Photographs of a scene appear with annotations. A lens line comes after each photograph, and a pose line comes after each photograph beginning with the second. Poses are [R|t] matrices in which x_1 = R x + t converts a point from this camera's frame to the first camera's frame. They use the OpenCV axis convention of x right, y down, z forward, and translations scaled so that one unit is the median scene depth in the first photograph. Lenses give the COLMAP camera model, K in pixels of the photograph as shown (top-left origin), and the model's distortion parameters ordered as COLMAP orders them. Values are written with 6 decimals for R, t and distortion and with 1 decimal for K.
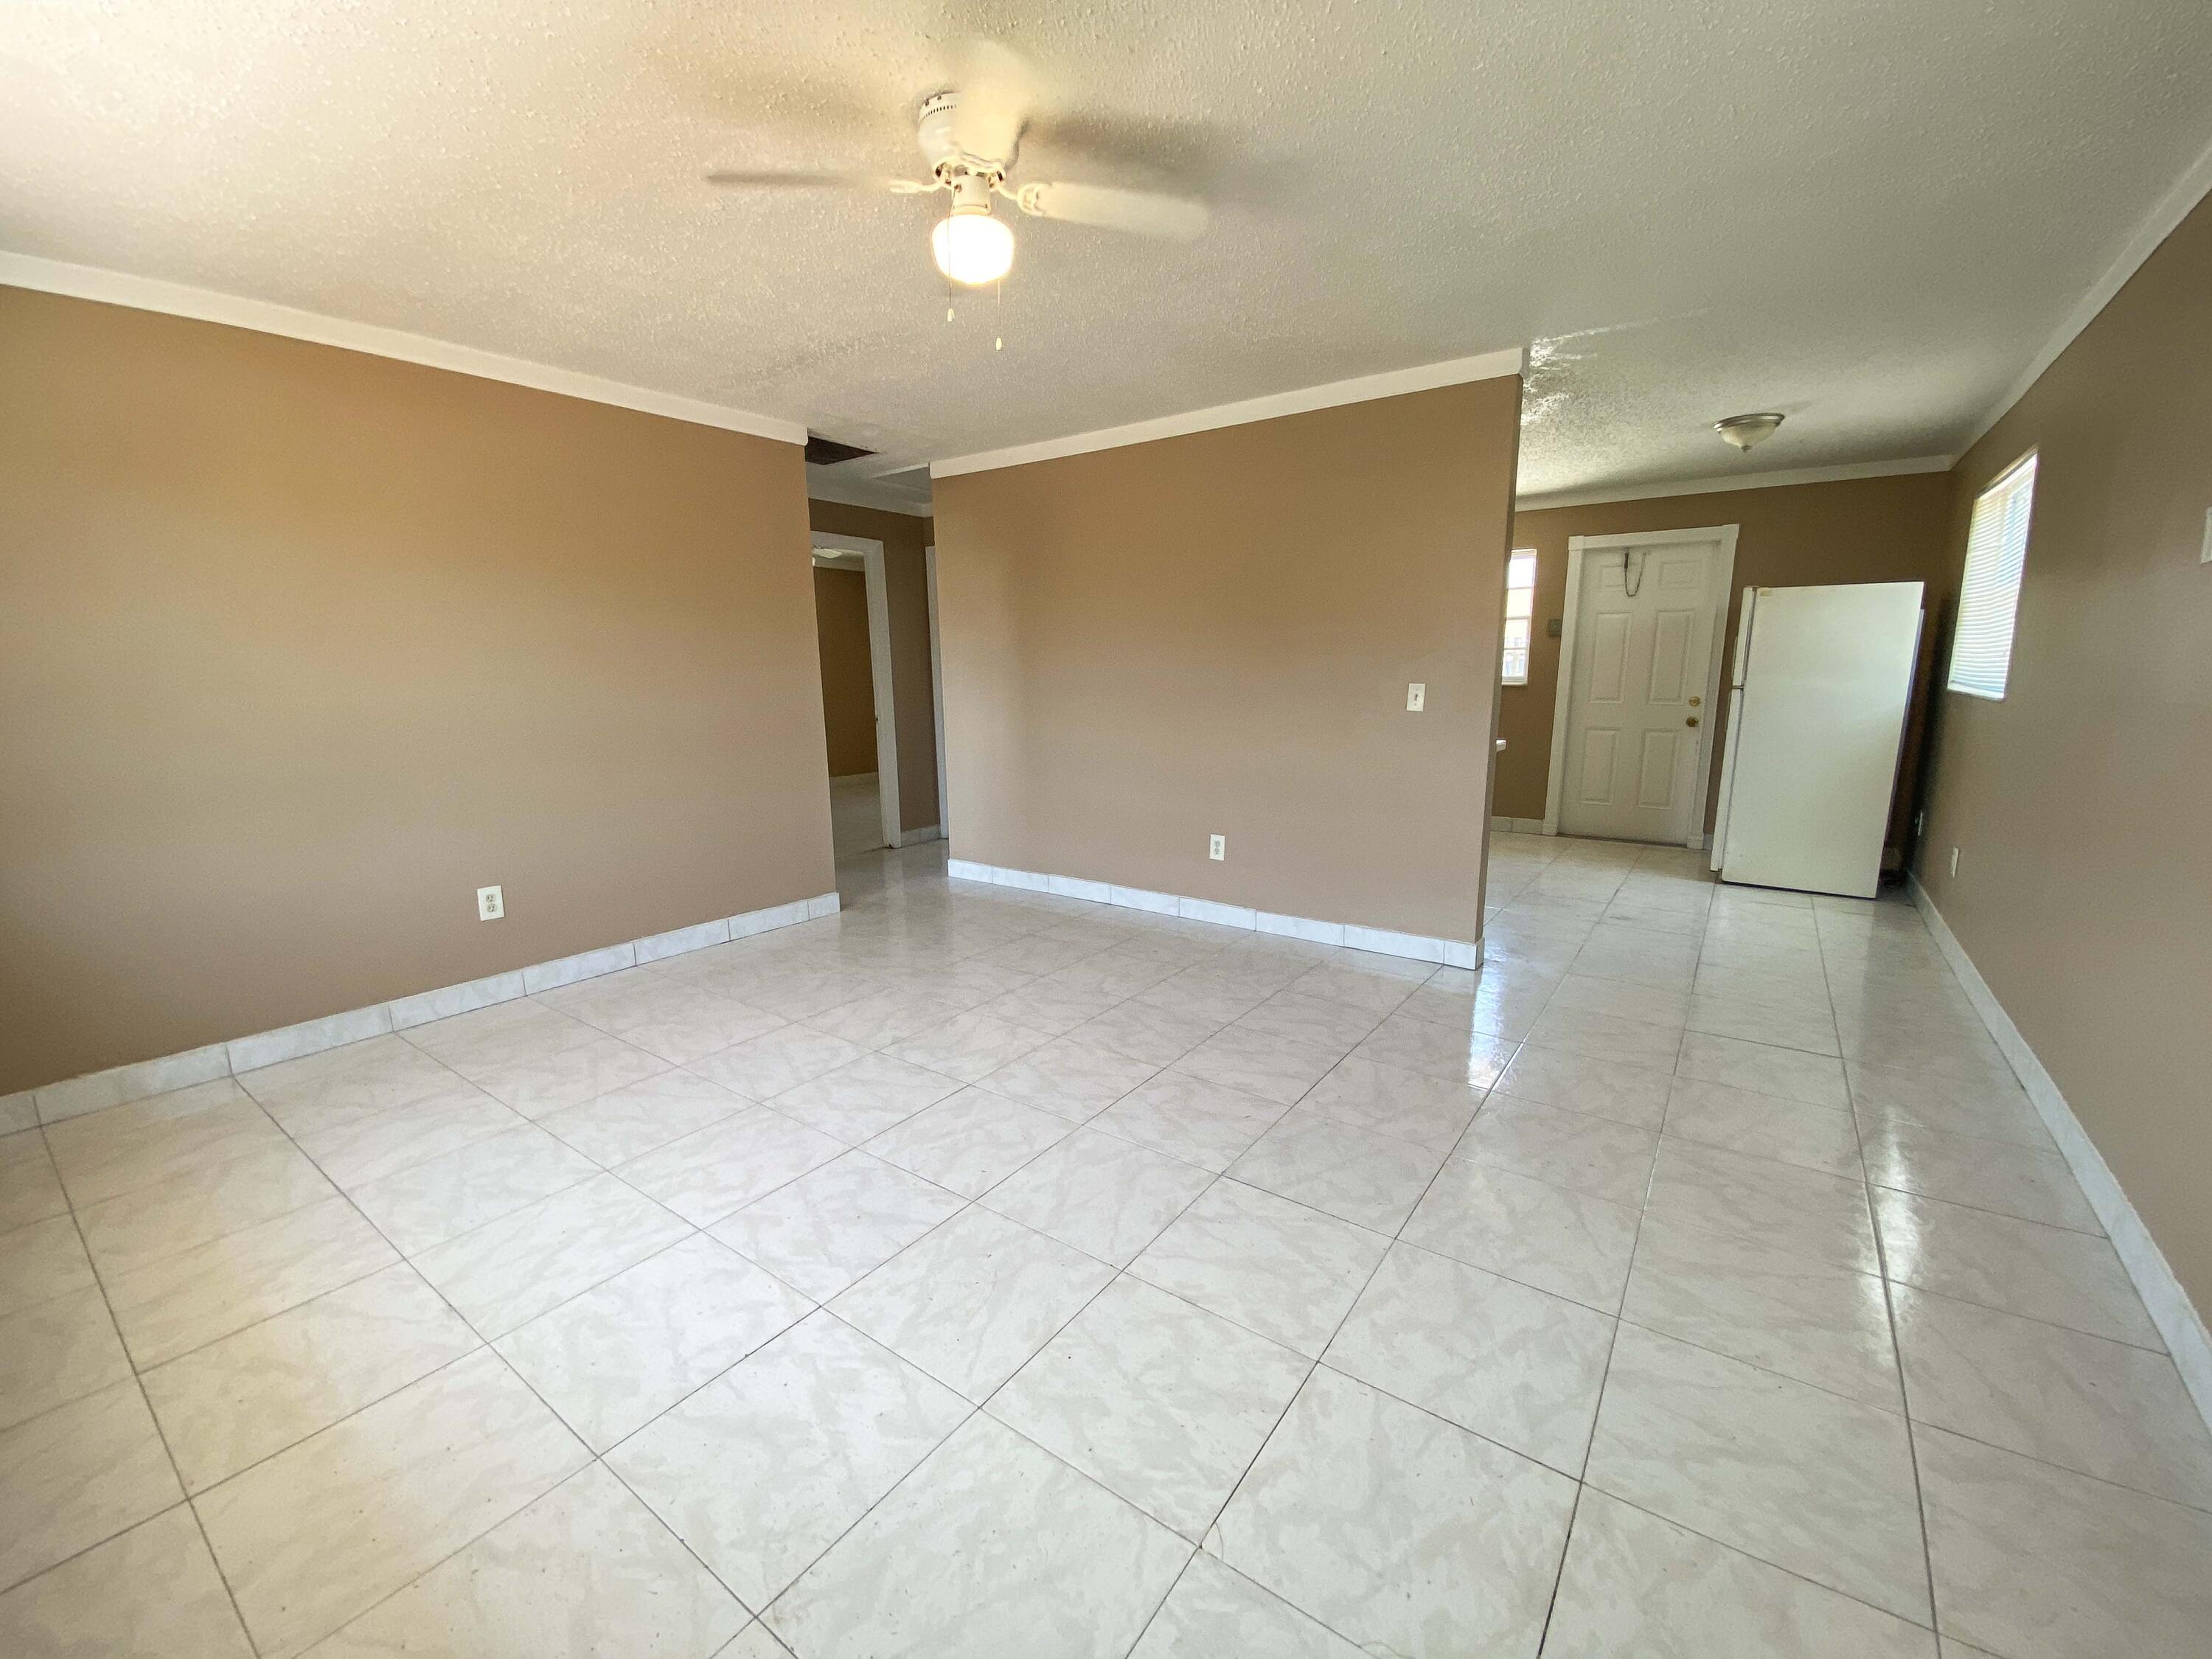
lens RADIAL K [[905.6, 0, 1112.2], [0, 905.6, 841.5], [0, 0, 1]] dist [-0.013602, -0.000520]
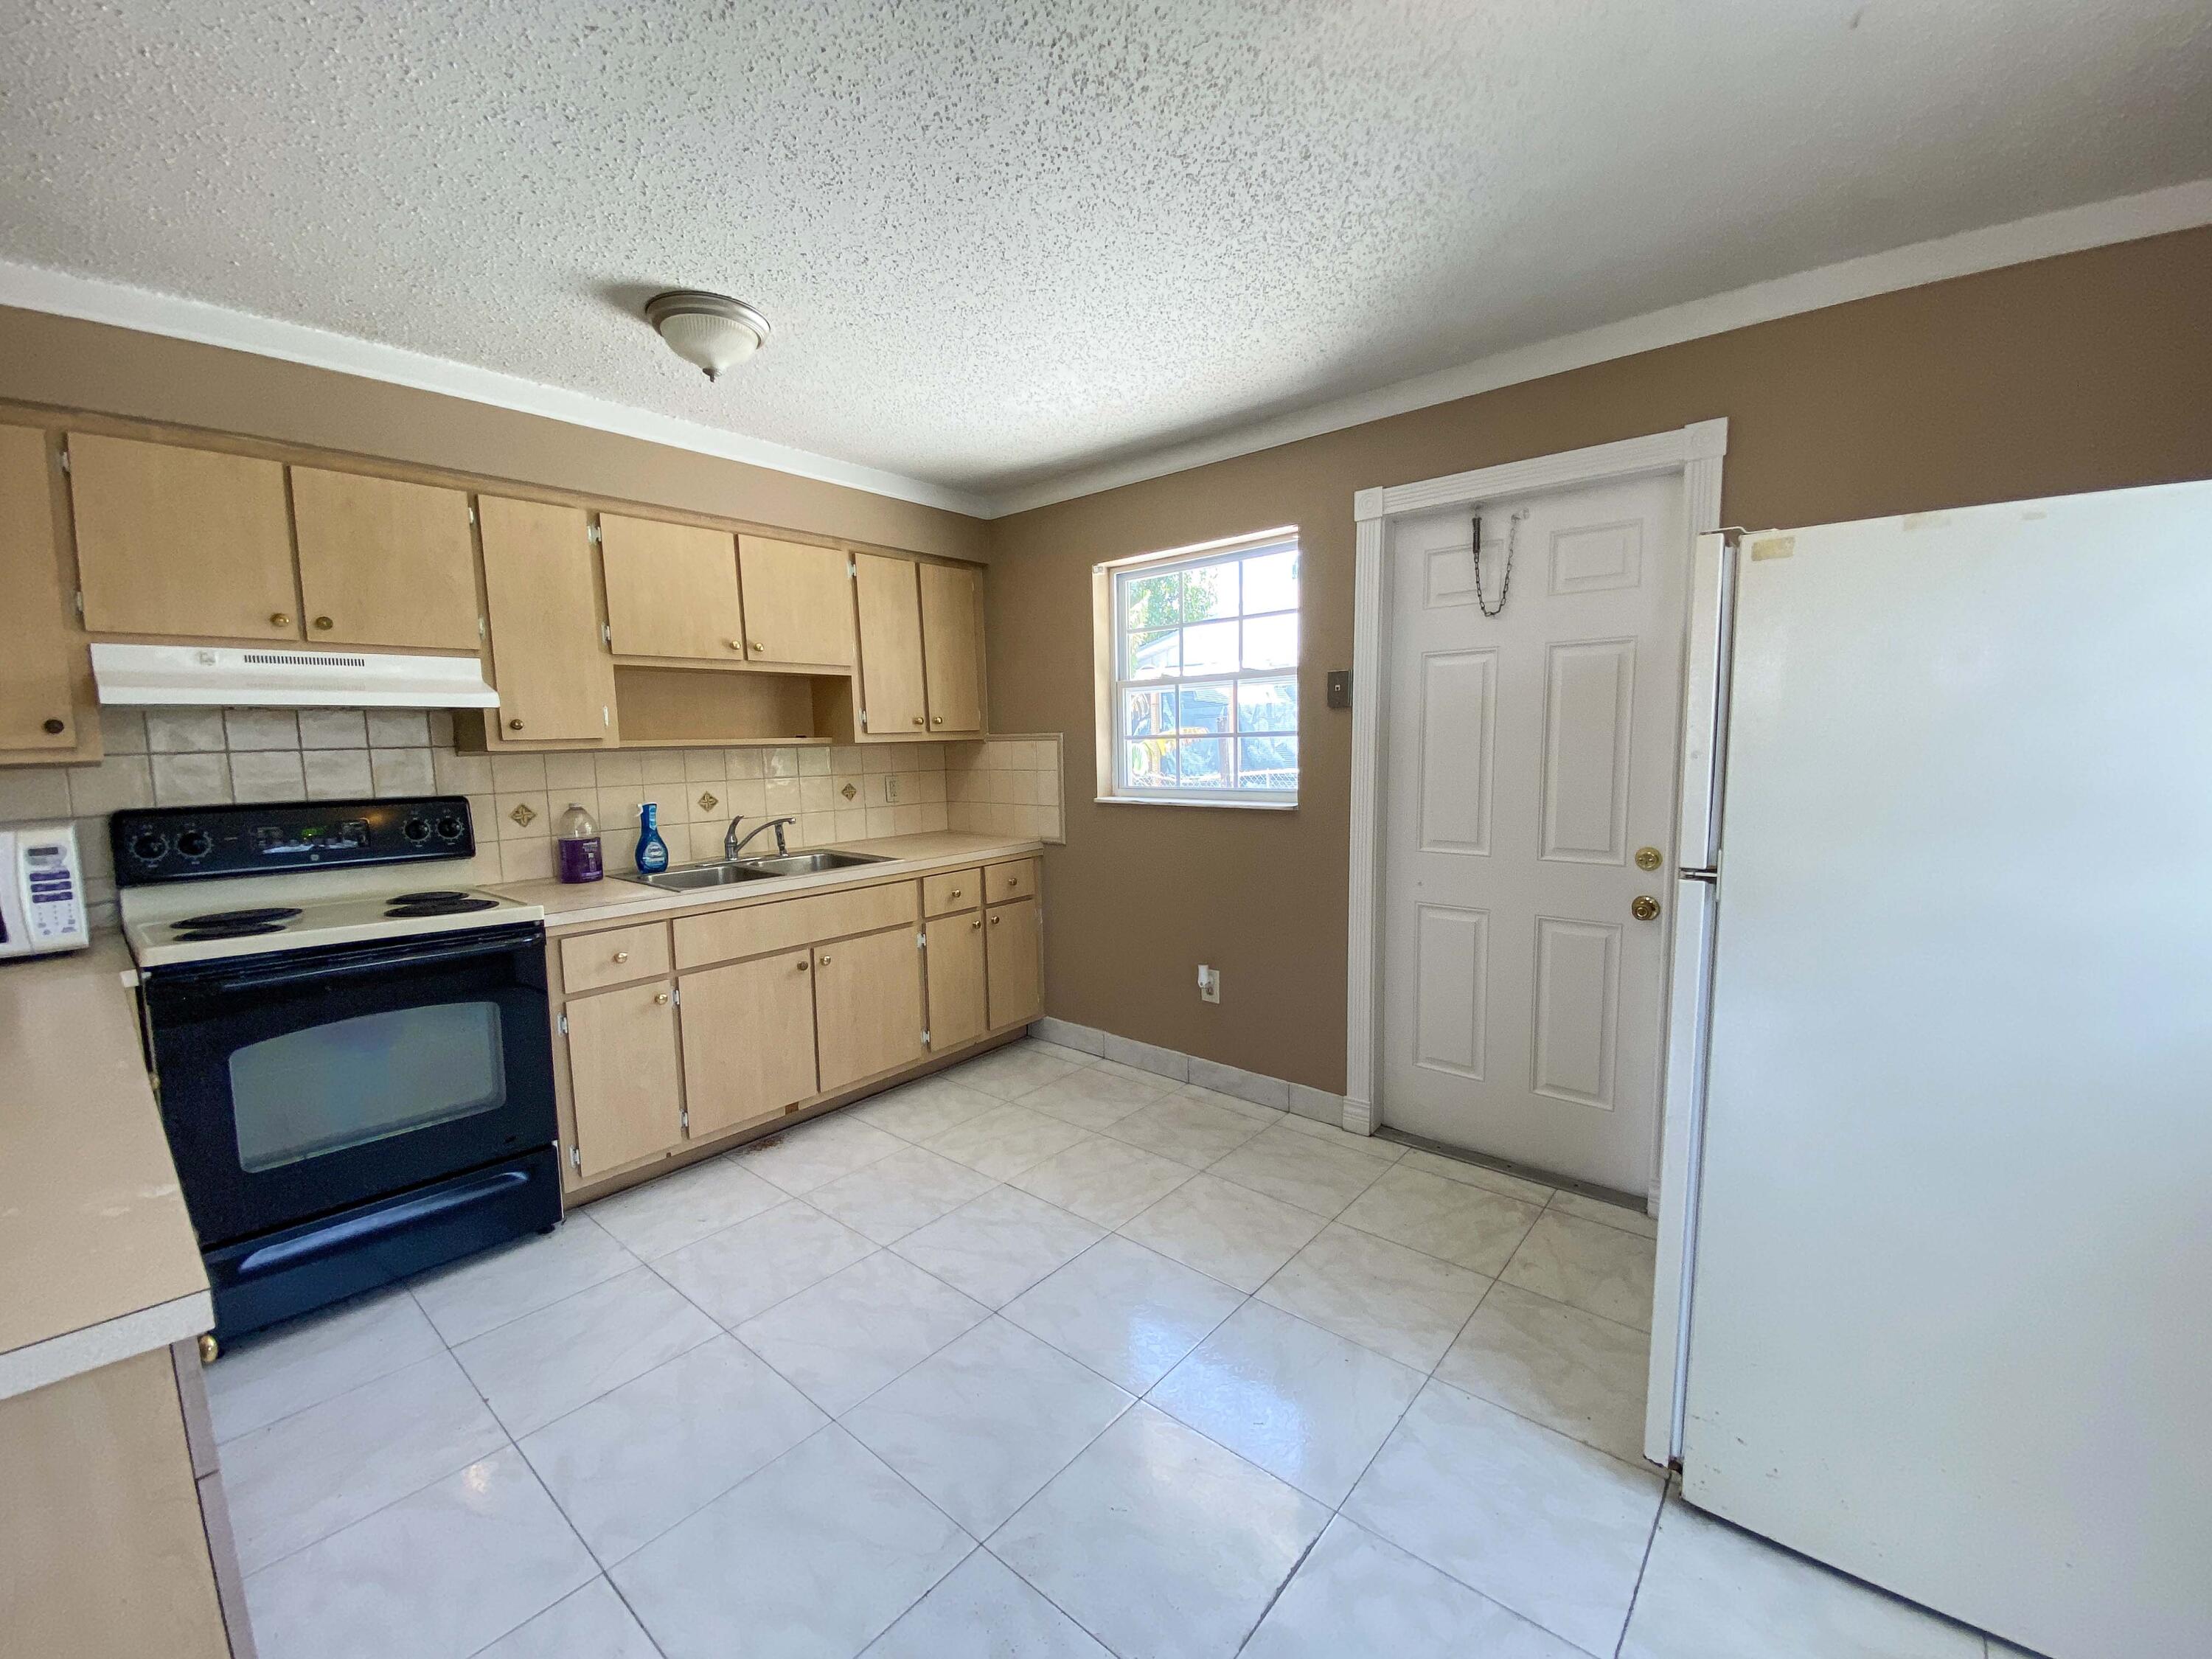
lens RADIAL K [[905.6, 0, 1098.1], [0, 905.6, 827.5], [0, 0, 1]] dist [-0.013602, -0.000520]
pose [[0.995221, -0.000617, -0.097646, 0.422369], [-0.008372, 0.995759, -0.091614, -0.125258], [0.097289, 0.091994, 0.990995, 0.548712]]
